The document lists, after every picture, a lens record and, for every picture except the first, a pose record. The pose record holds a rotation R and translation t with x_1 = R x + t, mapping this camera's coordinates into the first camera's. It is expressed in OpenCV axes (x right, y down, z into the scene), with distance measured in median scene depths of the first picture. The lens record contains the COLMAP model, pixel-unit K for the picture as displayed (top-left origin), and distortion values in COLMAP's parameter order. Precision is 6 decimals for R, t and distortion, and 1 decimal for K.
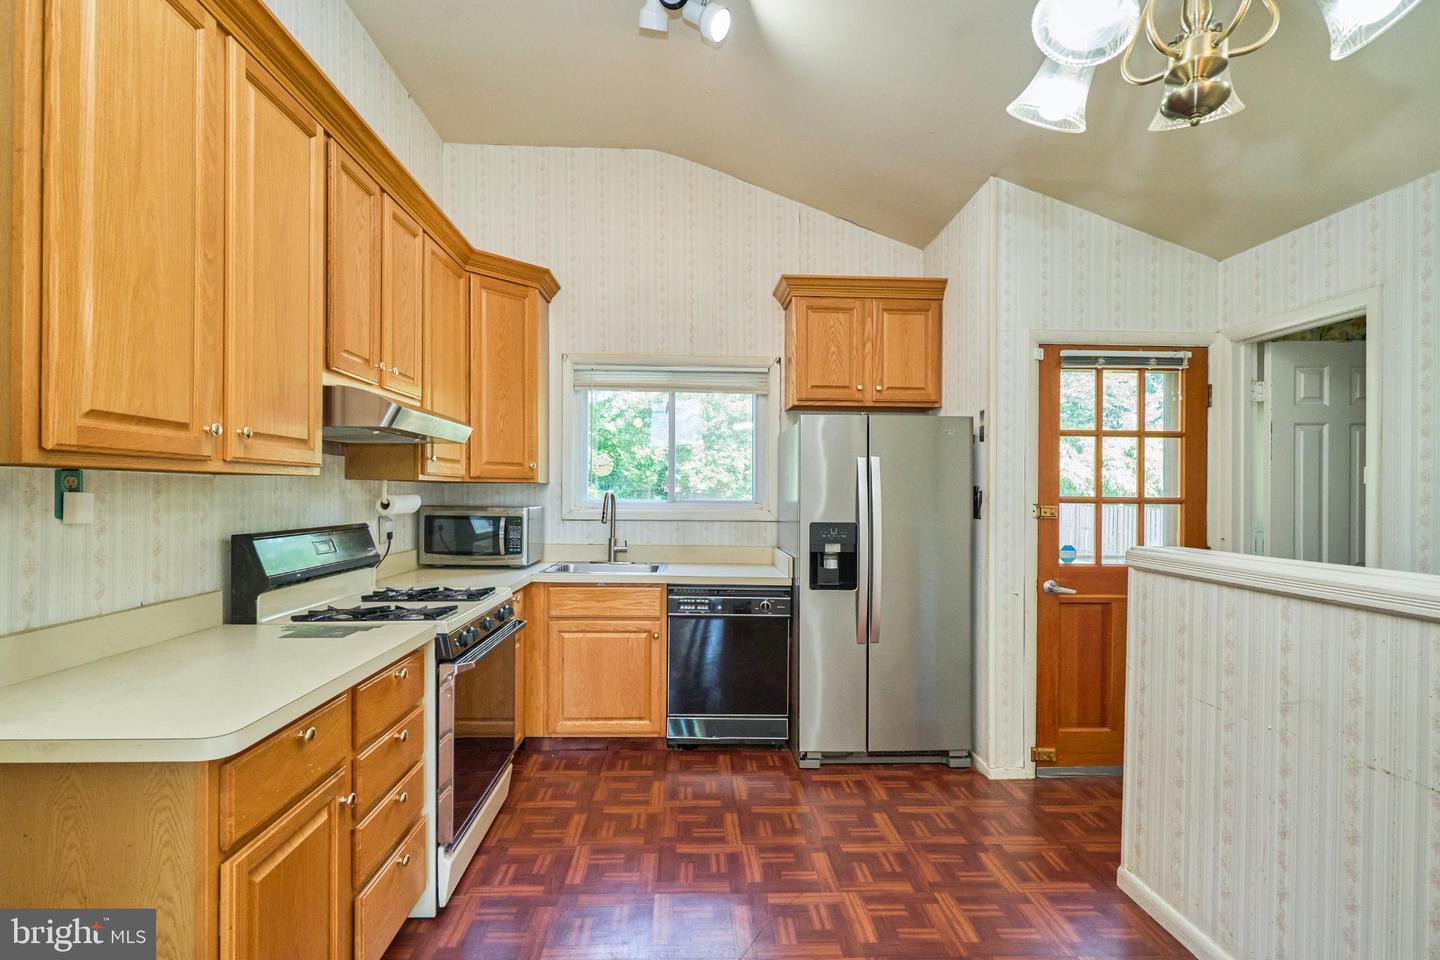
lens RADIAL K [[675.5, 0, 712.1], [0, 675.5, 479.7], [0, 0, 1]] dist [-0.000662, 0.002248]
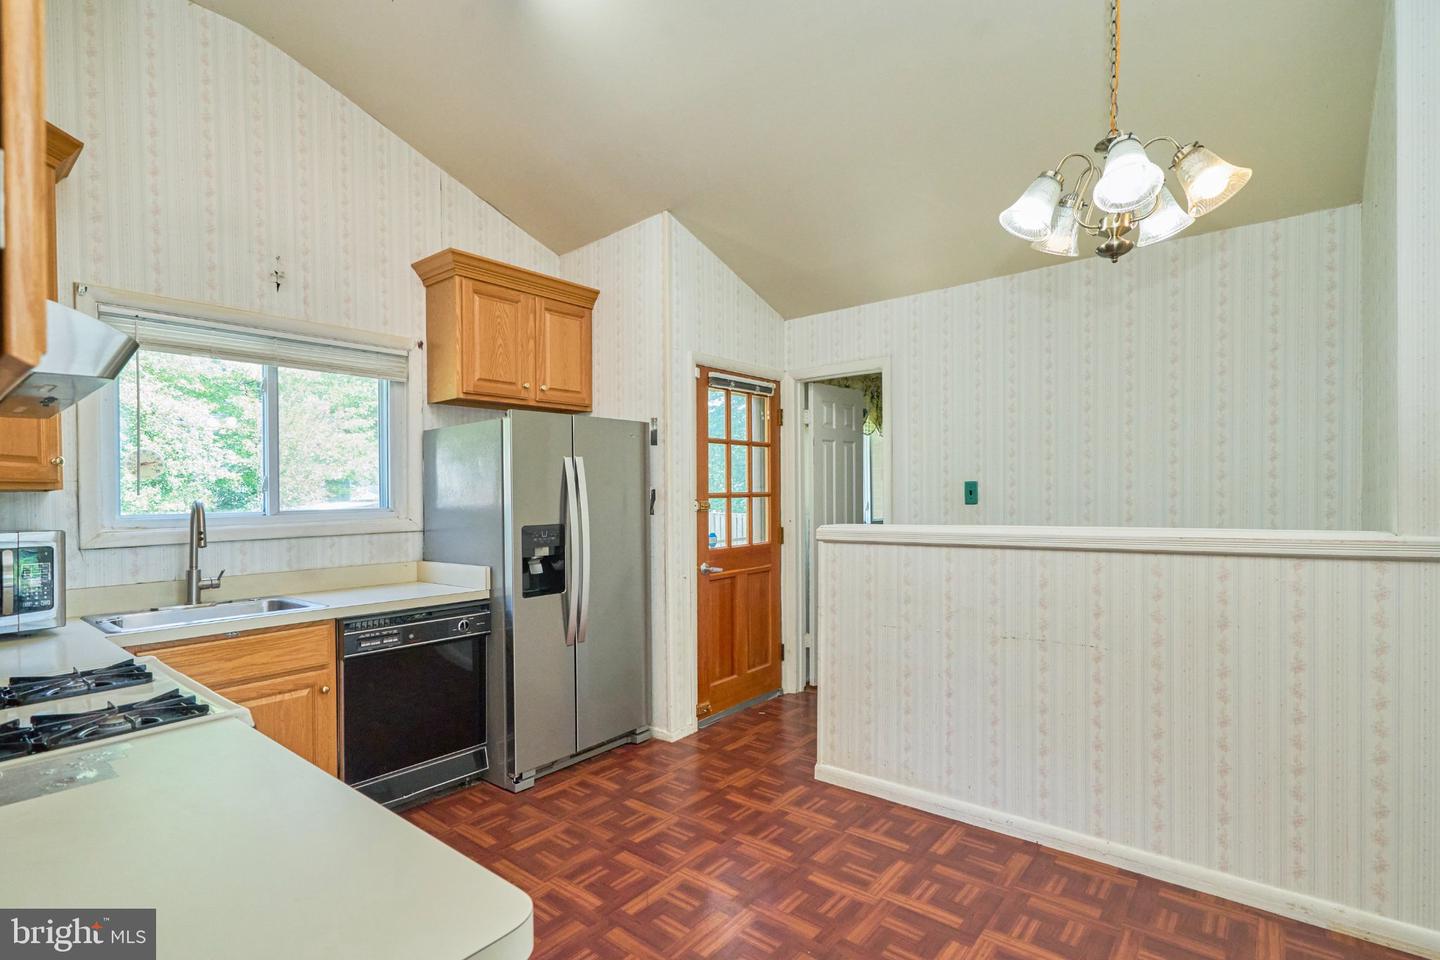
lens RADIAL K [[675.5, 0, 719.3], [0, 675.5, 490.4], [0, 0, 1]] dist [-0.000662, 0.002248]
pose [[0.663818, -0.017112, 0.747698, -0.367640], [0.013732, 0.999849, 0.010692, 0.007845], [-0.747768, 0.003170, 0.663953, 0.177627]]
